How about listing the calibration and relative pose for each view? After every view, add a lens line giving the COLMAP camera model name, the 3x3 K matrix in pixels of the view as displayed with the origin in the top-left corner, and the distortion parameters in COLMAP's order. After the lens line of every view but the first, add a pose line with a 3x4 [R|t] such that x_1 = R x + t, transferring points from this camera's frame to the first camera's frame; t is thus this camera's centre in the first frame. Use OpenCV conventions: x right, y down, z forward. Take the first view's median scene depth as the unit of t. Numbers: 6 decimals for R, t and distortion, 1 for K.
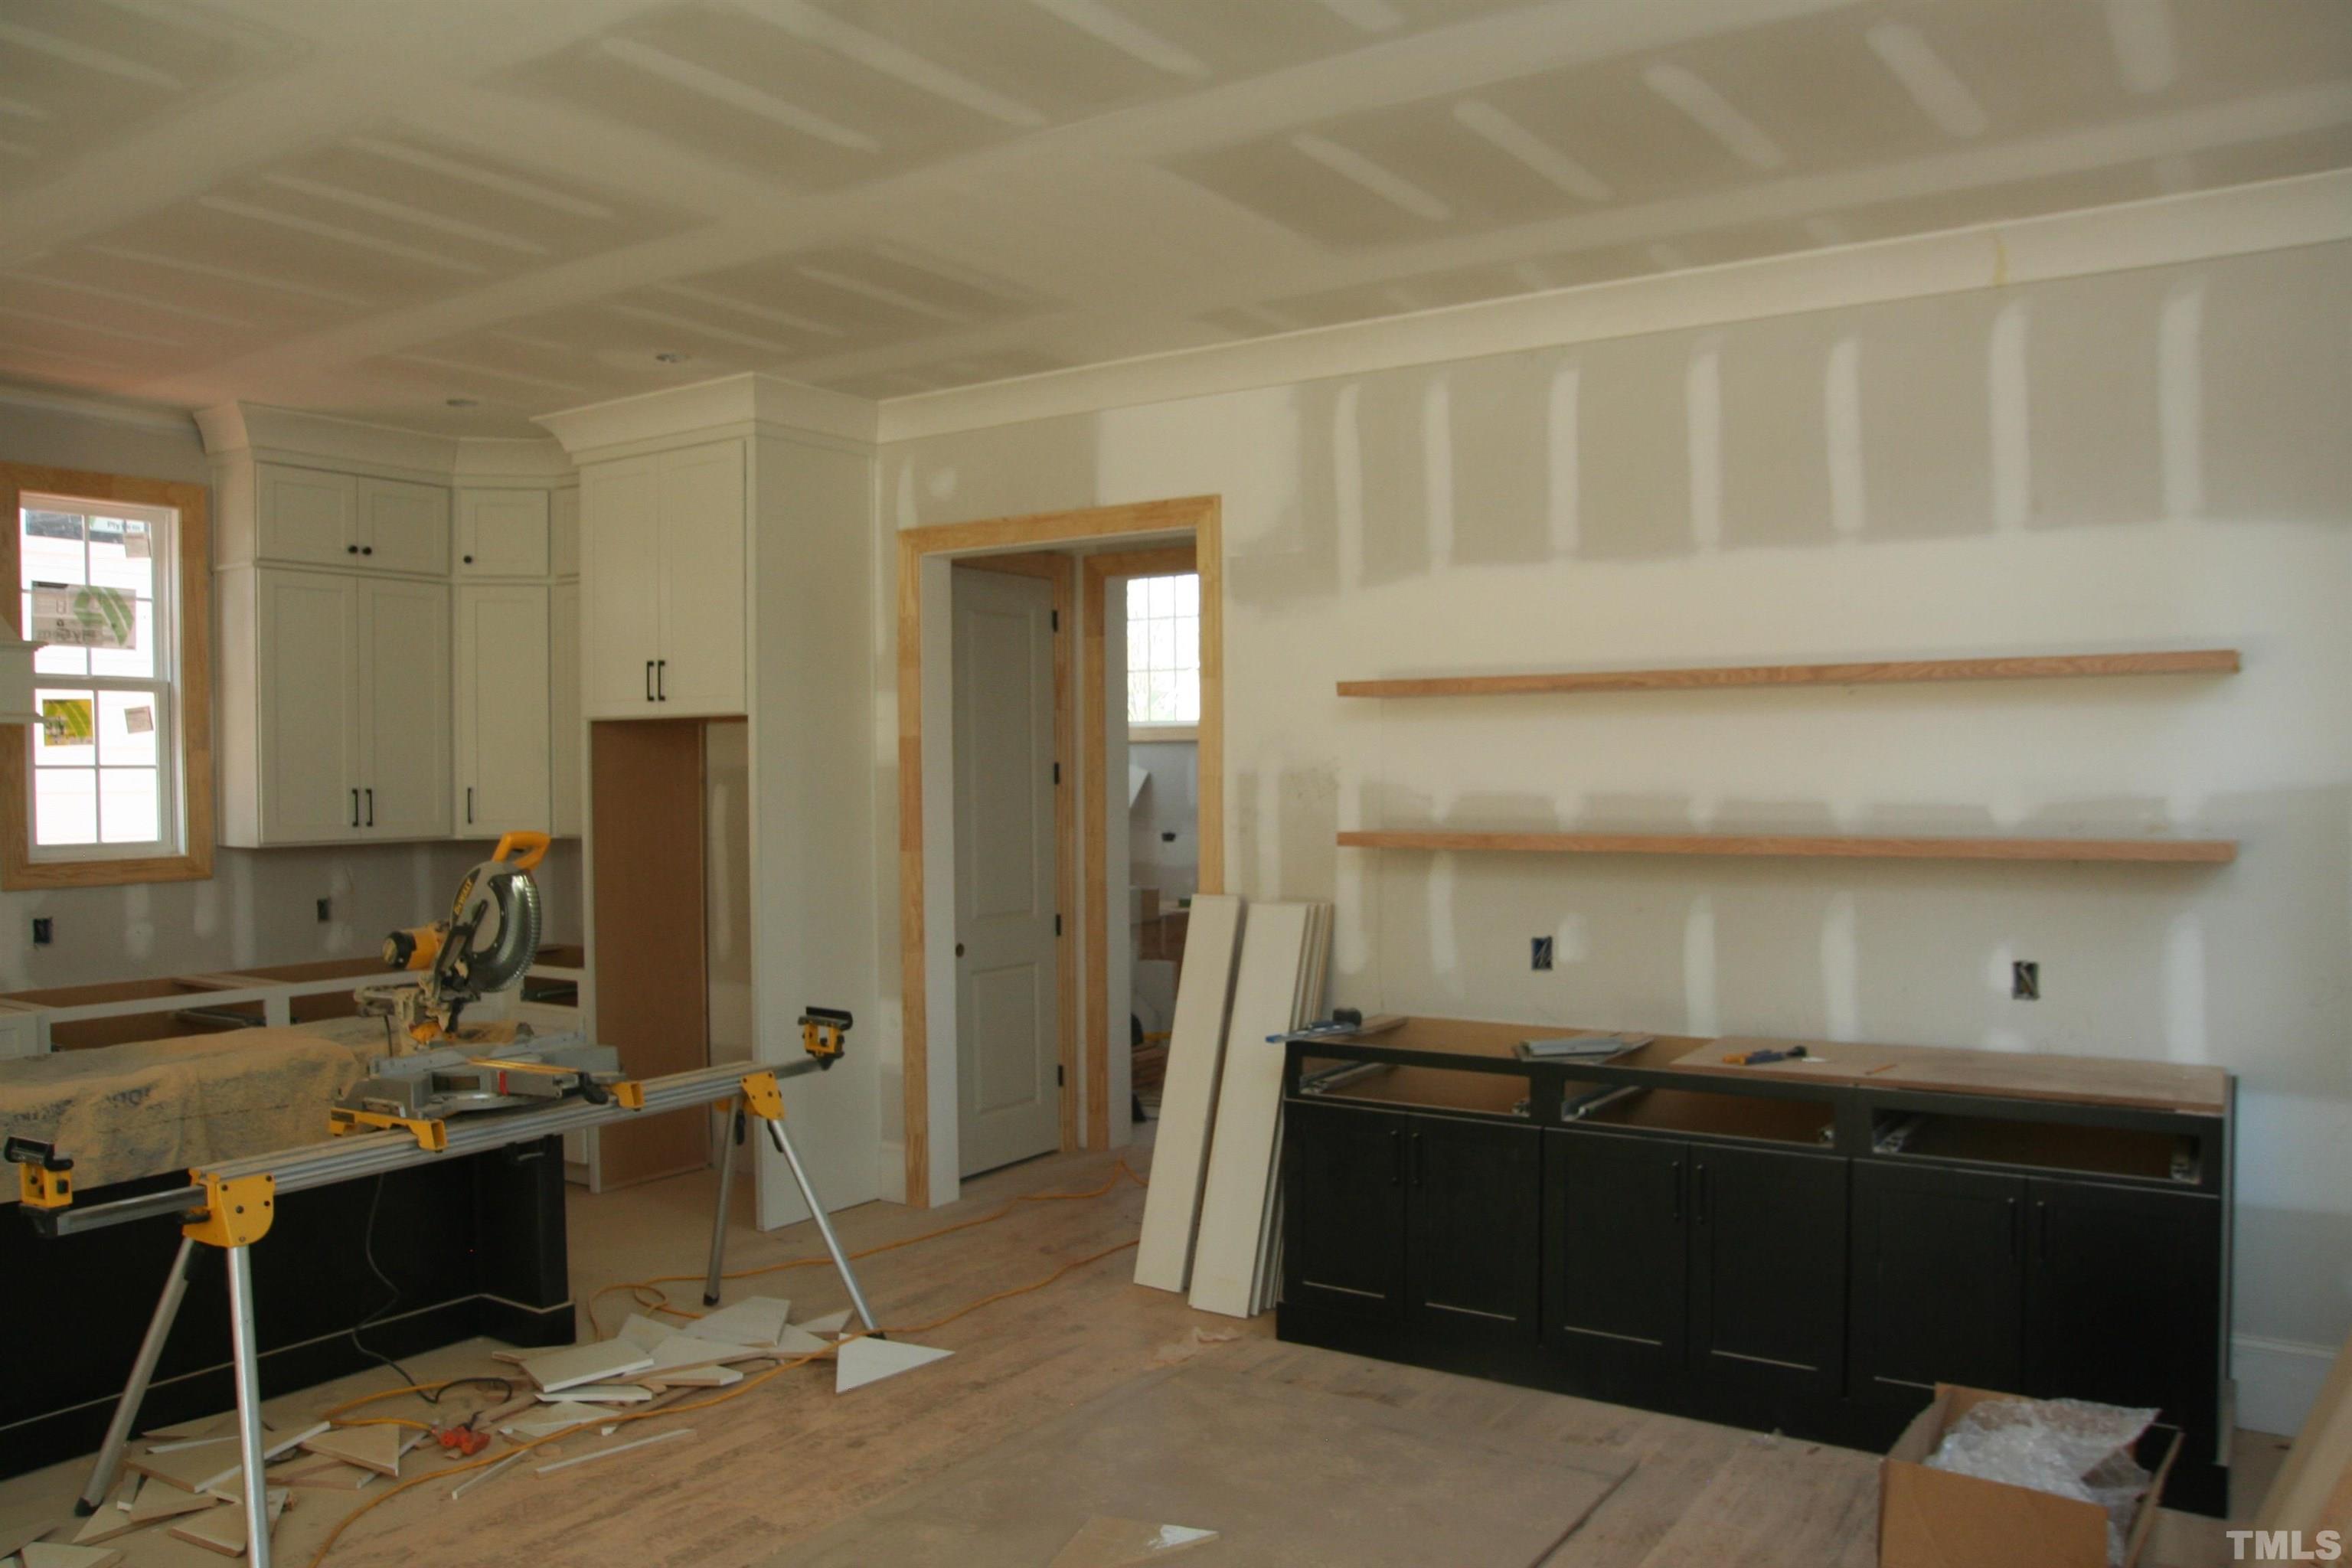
lens RADIAL K [[1763.9, 0, 1156.5], [0, 1763.9, 814.6], [0, 0, 1]] dist [-0.126329, 0.099631]
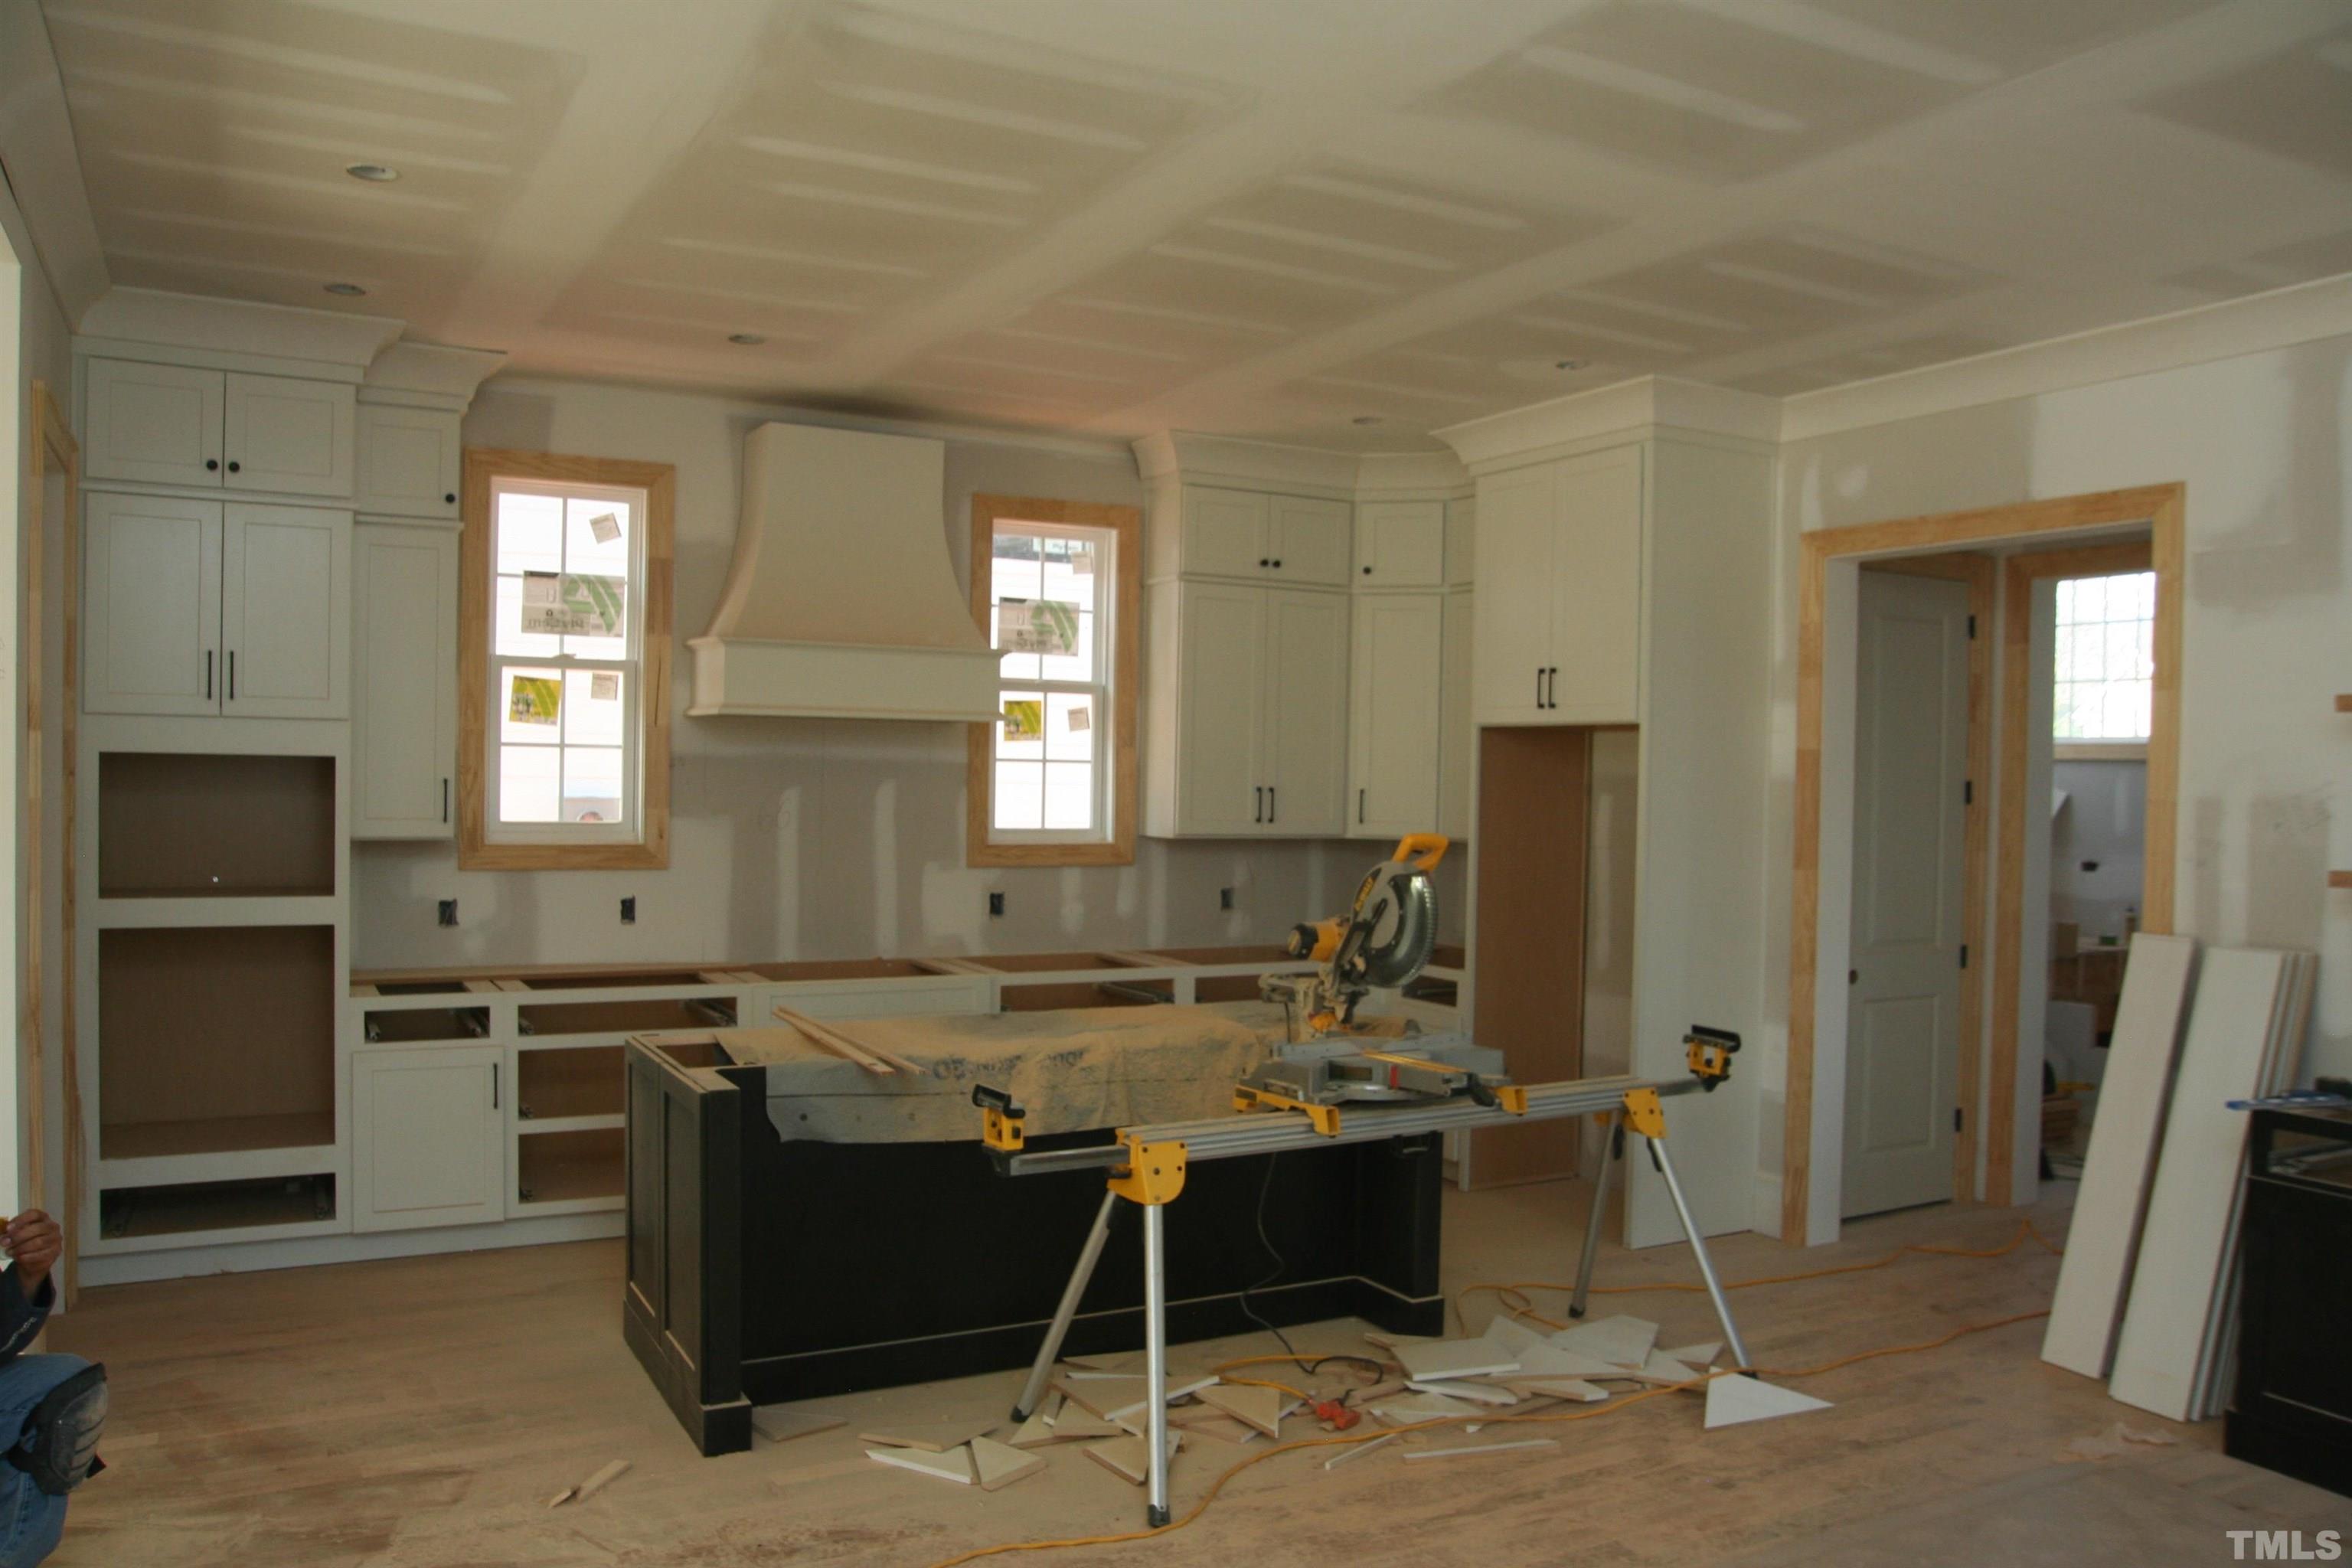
lens RADIAL K [[1763.9, 0, 1156.5], [0, 1763.9, 814.6], [0, 0, 1]] dist [-0.126329, 0.099631]
pose [[0.885077, 0.033979, -0.464202, -0.019034], [-0.036235, 0.999335, 0.004062, 0.000009], [0.464031, 0.013226, 0.885720, 0.006029]]
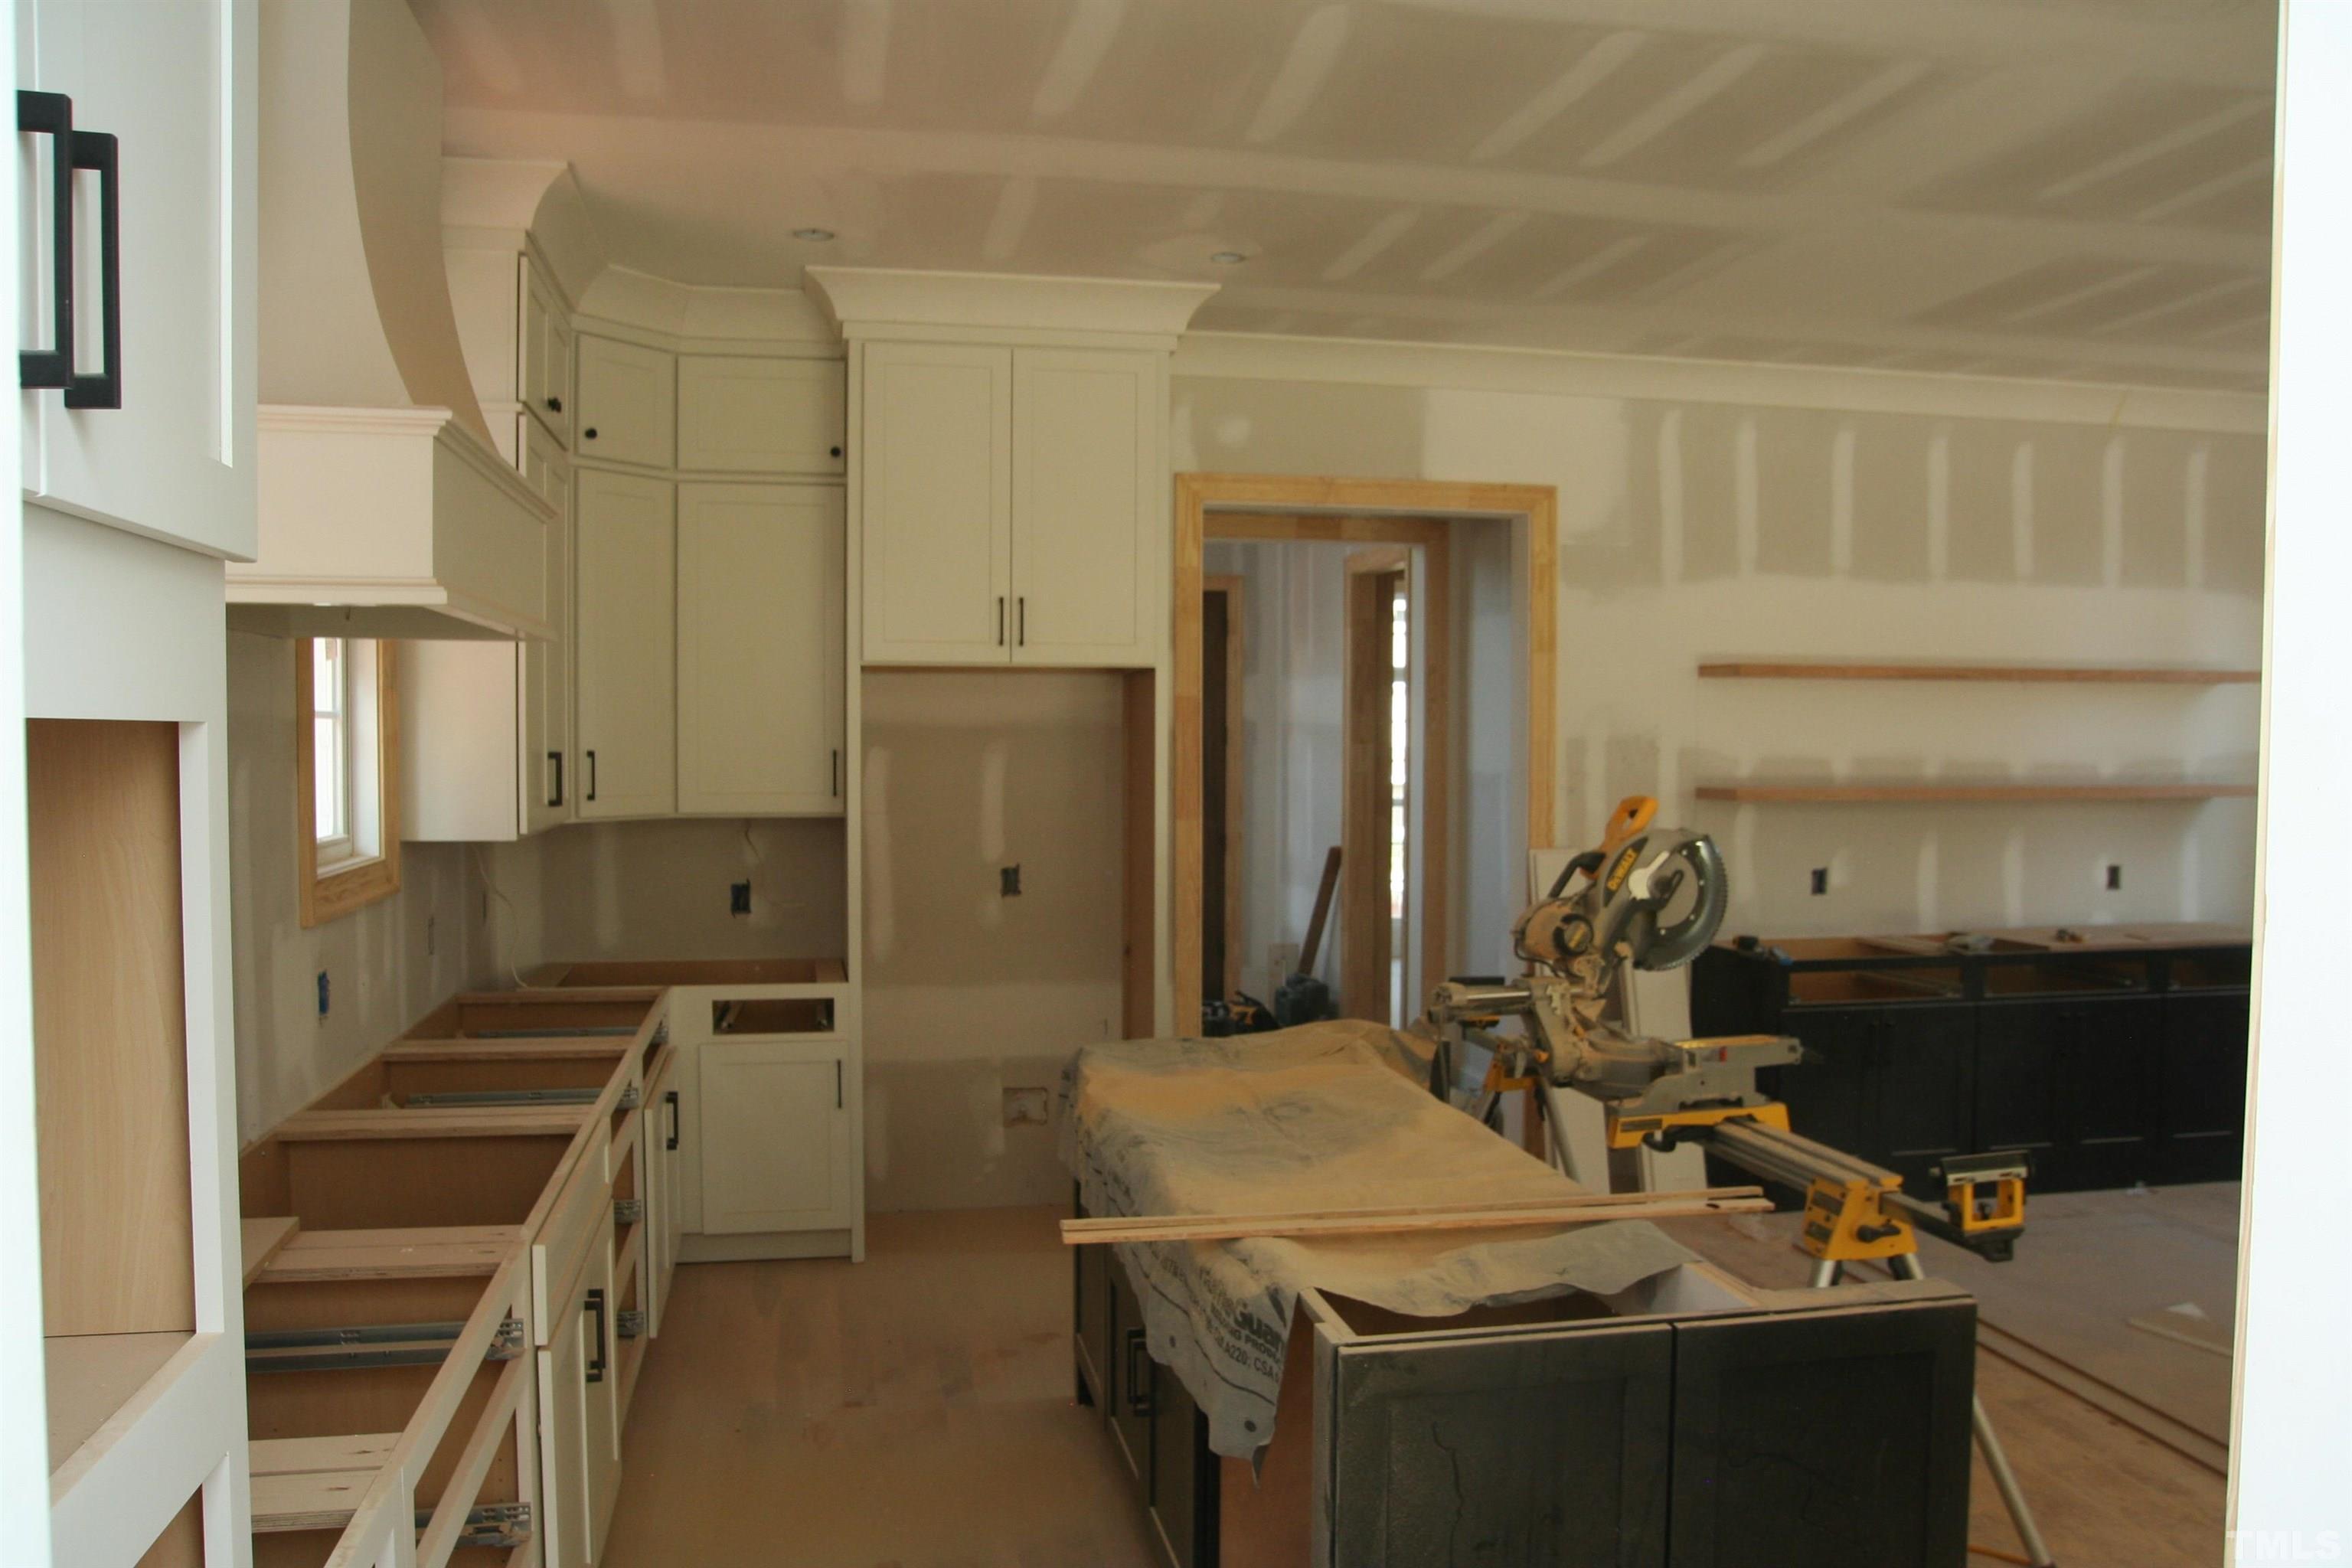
lens RADIAL K [[1763.9, 0, 1156.5], [0, 1763.9, 814.6], [0, 0, 1]] dist [-0.126329, 0.099631]
pose [[0.706365, -0.023367, 0.707462, -1.040742], [0.011748, 0.999704, 0.021291, -0.002721], [-0.707751, -0.006728, 0.706430, 0.453600]]
